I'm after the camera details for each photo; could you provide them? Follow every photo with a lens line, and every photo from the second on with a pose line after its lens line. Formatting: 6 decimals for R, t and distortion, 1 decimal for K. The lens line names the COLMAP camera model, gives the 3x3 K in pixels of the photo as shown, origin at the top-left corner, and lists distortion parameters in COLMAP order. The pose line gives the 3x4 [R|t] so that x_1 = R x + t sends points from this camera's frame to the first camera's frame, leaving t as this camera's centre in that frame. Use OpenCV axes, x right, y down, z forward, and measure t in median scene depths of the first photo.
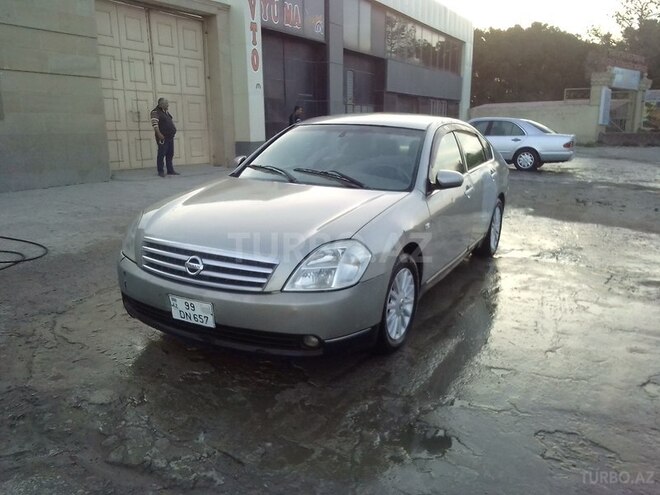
lens RADIAL K [[540.0, 0, 329.9], [0, 540.0, 249.7], [0, 0, 1]] dist [0.104559, -0.139088]
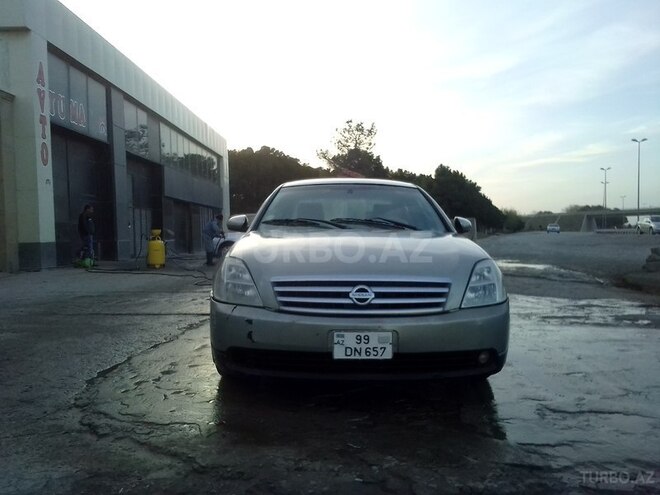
lens RADIAL K [[540.0, 0, 329.9], [0, 540.0, 249.7], [0, 0, 1]] dist [0.104559, -0.139088]
pose [[0.886745, -0.035348, 0.460906, -0.193421], [0.127667, 0.977019, -0.170690, 0.027898], [-0.444280, 0.210201, 0.870879, 0.049349]]
